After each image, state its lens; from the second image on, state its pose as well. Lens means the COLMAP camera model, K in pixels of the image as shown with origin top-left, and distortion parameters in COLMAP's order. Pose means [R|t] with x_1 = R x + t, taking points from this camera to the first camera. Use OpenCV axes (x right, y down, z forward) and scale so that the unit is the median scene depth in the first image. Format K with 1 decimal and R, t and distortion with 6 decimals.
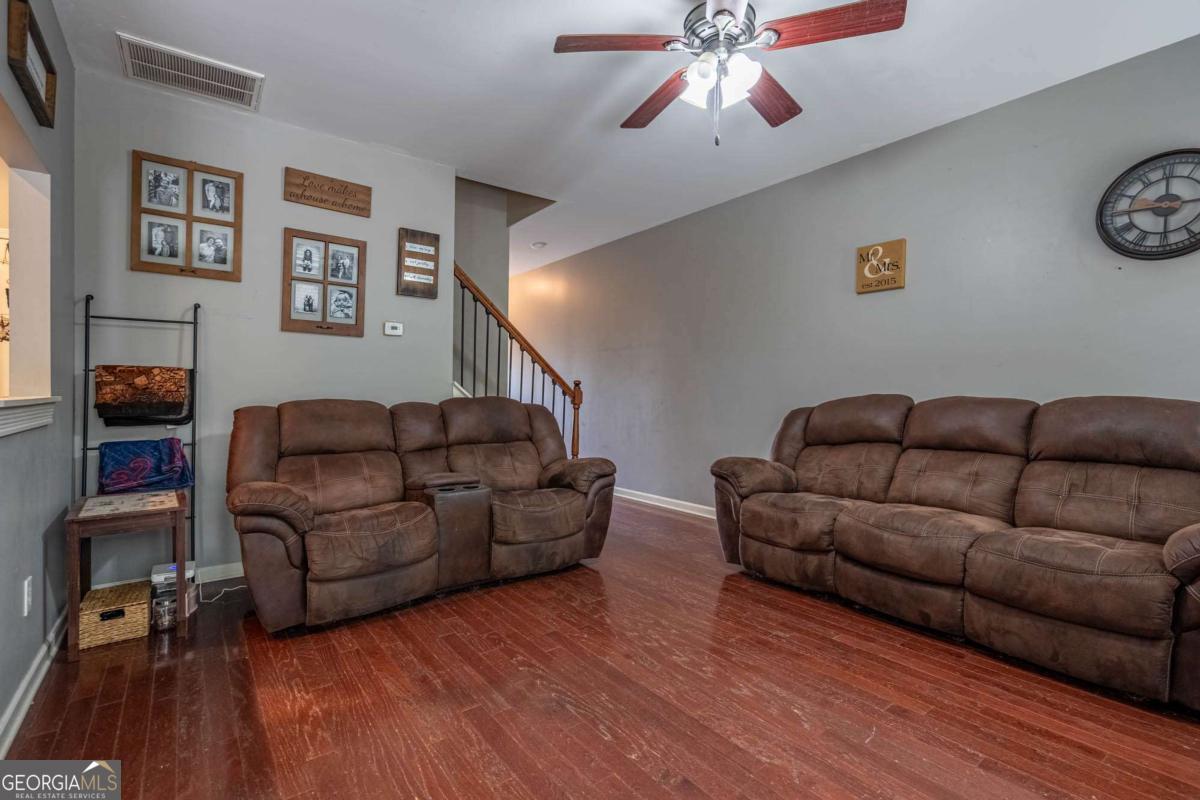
lens RADIAL K [[560.4, 0, 594.1], [0, 560.4, 398.1], [0, 0, 1]] dist [-0.002966, 0.002706]
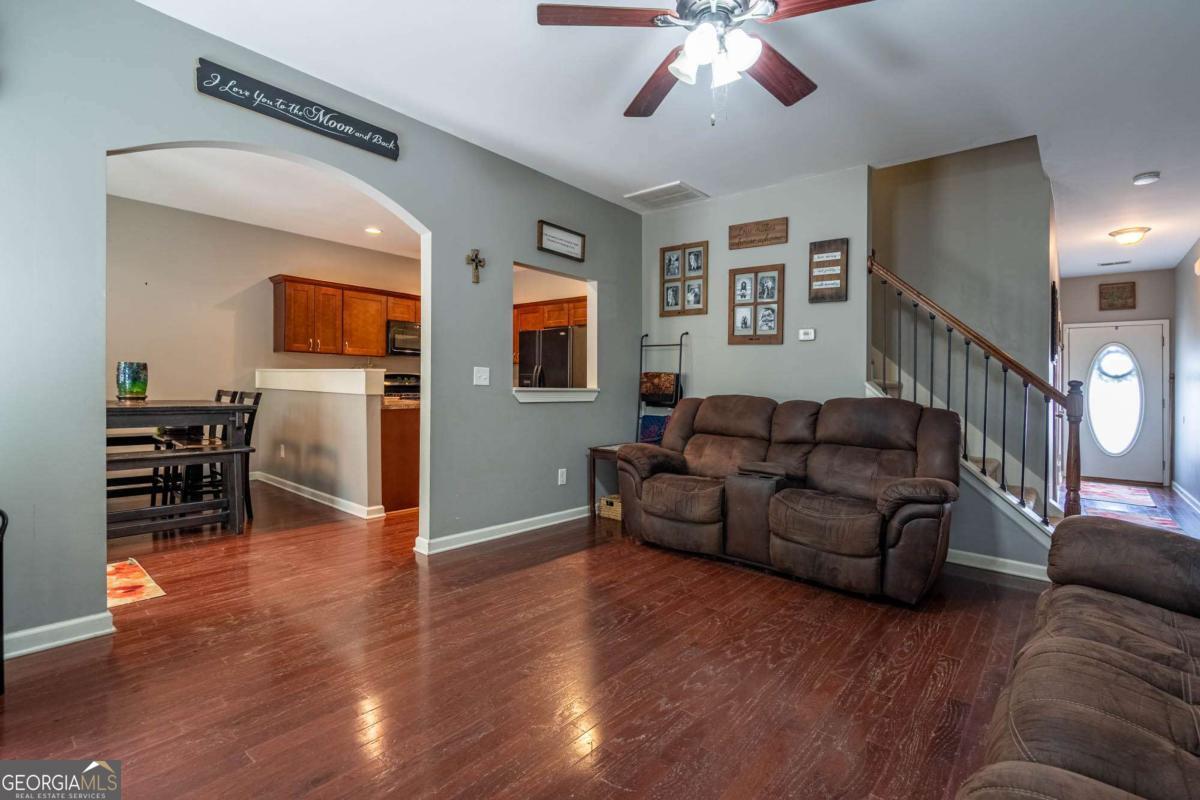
lens RADIAL K [[560.4, 0, 604.9], [0, 560.4, 383.5], [0, 0, 1]] dist [-0.002966, 0.002706]
pose [[0.198485, 0.003162, -0.980099, 0.764061], [-0.031247, 0.999507, -0.003103, -0.011136], [0.979606, 0.031241, 0.198485, 0.449077]]
